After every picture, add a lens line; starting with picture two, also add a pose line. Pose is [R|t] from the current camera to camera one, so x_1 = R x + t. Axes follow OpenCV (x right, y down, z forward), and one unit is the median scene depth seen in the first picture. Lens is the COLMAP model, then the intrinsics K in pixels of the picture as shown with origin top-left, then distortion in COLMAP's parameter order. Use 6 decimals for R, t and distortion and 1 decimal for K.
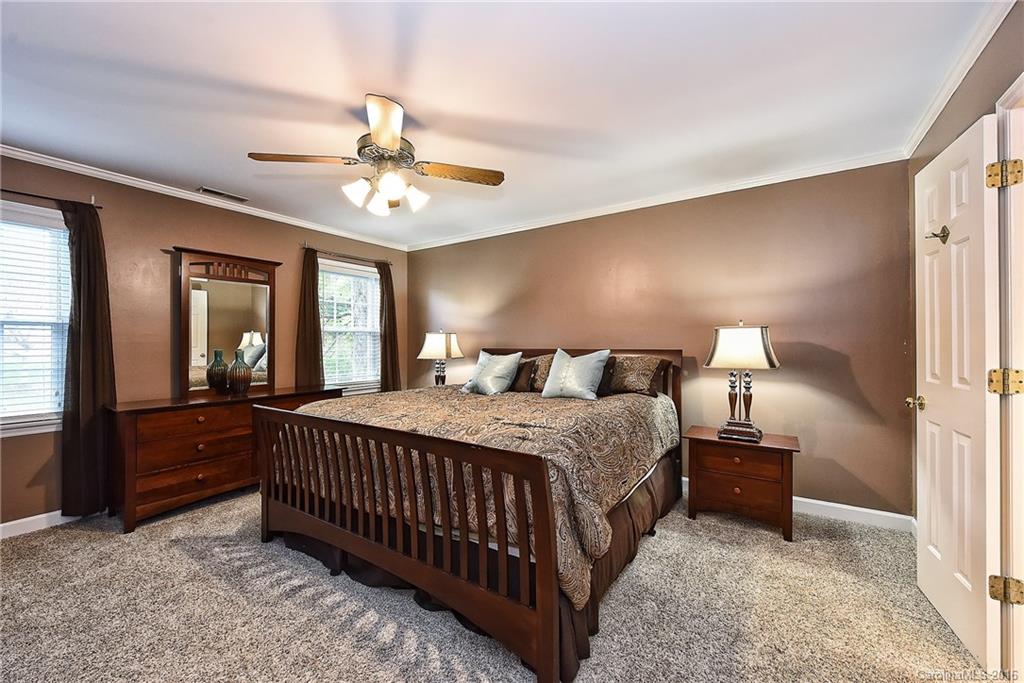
lens RADIAL K [[384.1, 0, 512.0], [0, 384.1, 341.5], [0, 0, 1]] dist [-0.026738, 0.000016]
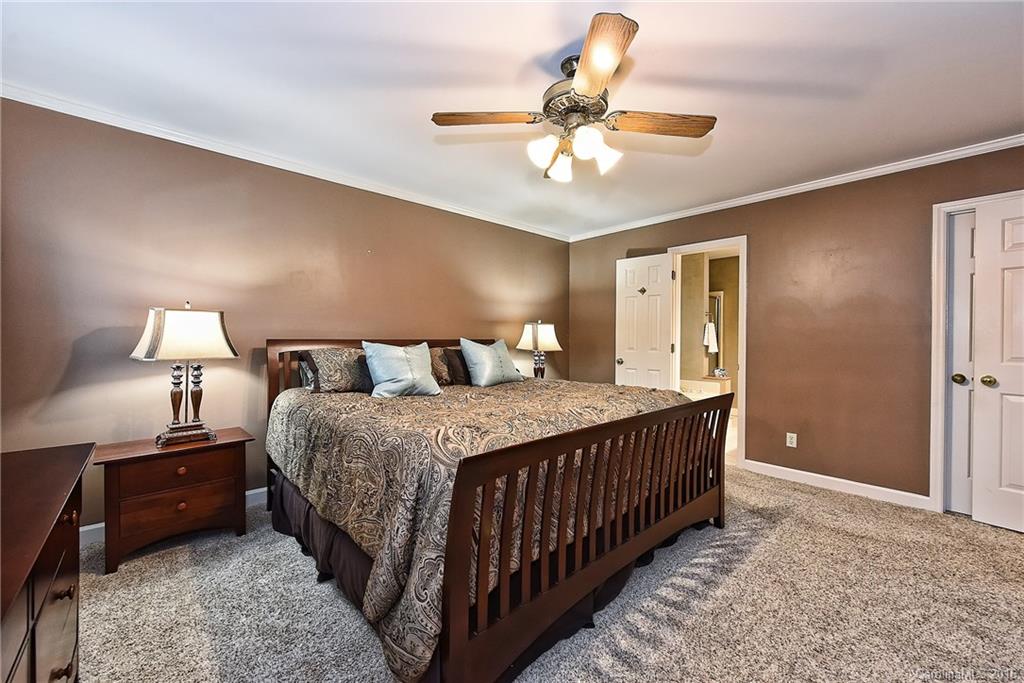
lens RADIAL K [[424.6, 0, 513.7], [0, 424.6, 330.1], [0, 0, 1]] dist [-0.000413, -0.000117]
pose [[0.249378, 0.001312, 0.968405, -0.122322], [-0.007047, 0.999975, 0.000459, -0.000166], [-0.968381, -0.006938, 0.249381, 0.083830]]
